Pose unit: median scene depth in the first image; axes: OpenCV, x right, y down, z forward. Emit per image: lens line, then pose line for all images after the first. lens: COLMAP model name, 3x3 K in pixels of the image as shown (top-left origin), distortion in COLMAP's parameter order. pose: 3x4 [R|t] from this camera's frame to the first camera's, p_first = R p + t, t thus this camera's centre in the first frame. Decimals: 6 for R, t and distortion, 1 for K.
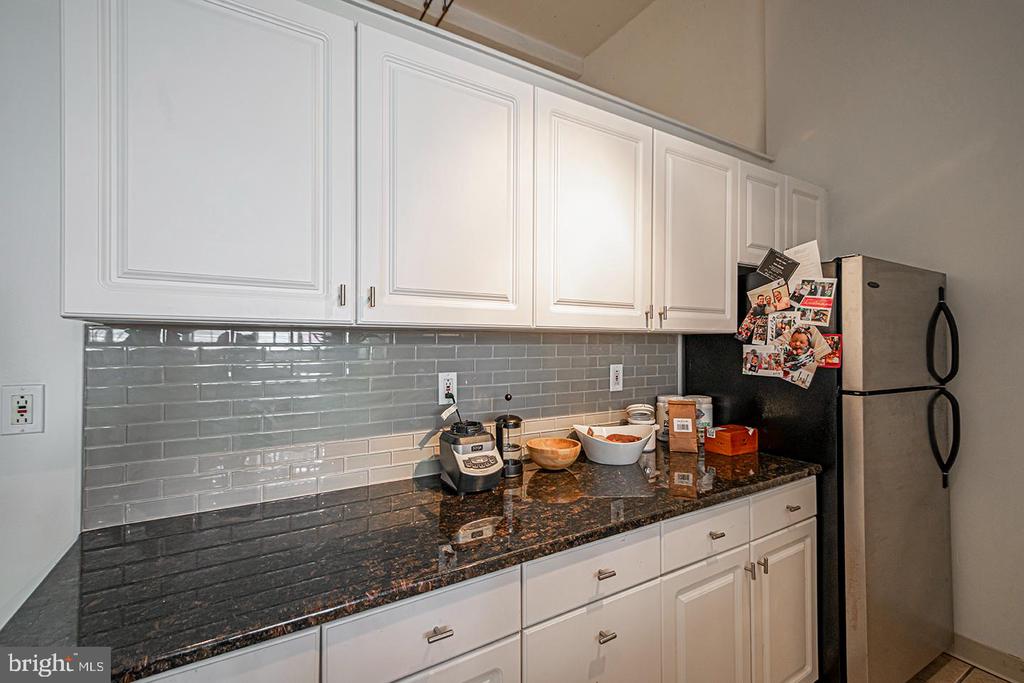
lens RADIAL K [[445.1, 0, 505.0], [0, 445.1, 343.3], [0, 0, 1]] dist [0.001789, 0.000053]
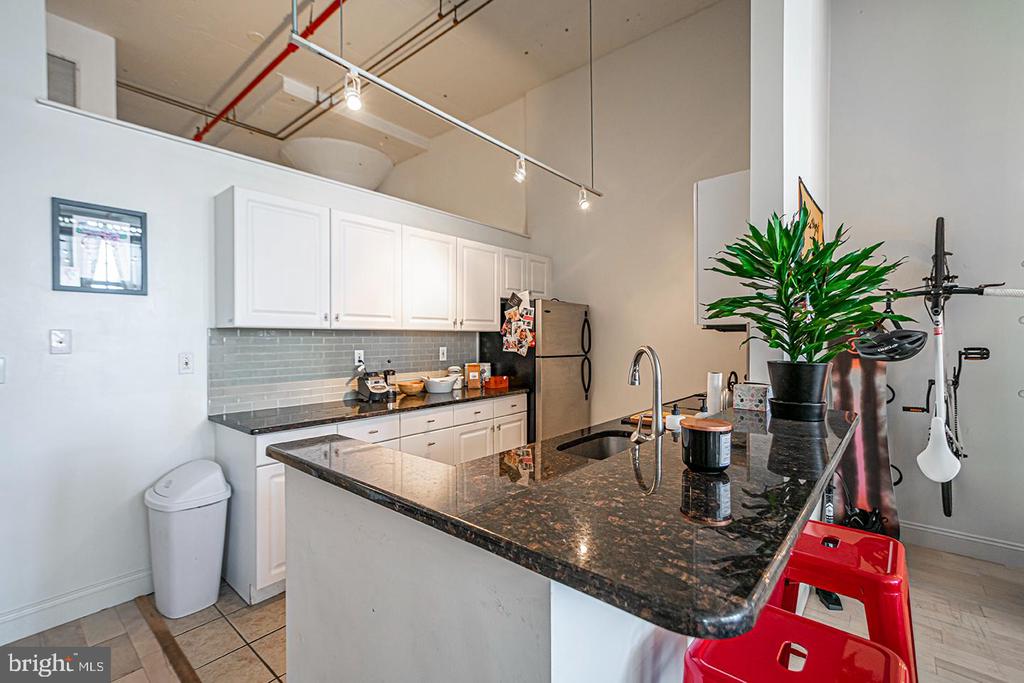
lens RADIAL K [[445.1, 0, 505.0], [0, 445.1, 343.3], [0, 0, 1]] dist [0.001789, 0.000053]
pose [[0.948361, -0.005580, 0.317144, -0.130100], [0.001353, 0.999907, 0.013546, 0.005707], [-0.317190, -0.012417, 0.948281, -1.094985]]
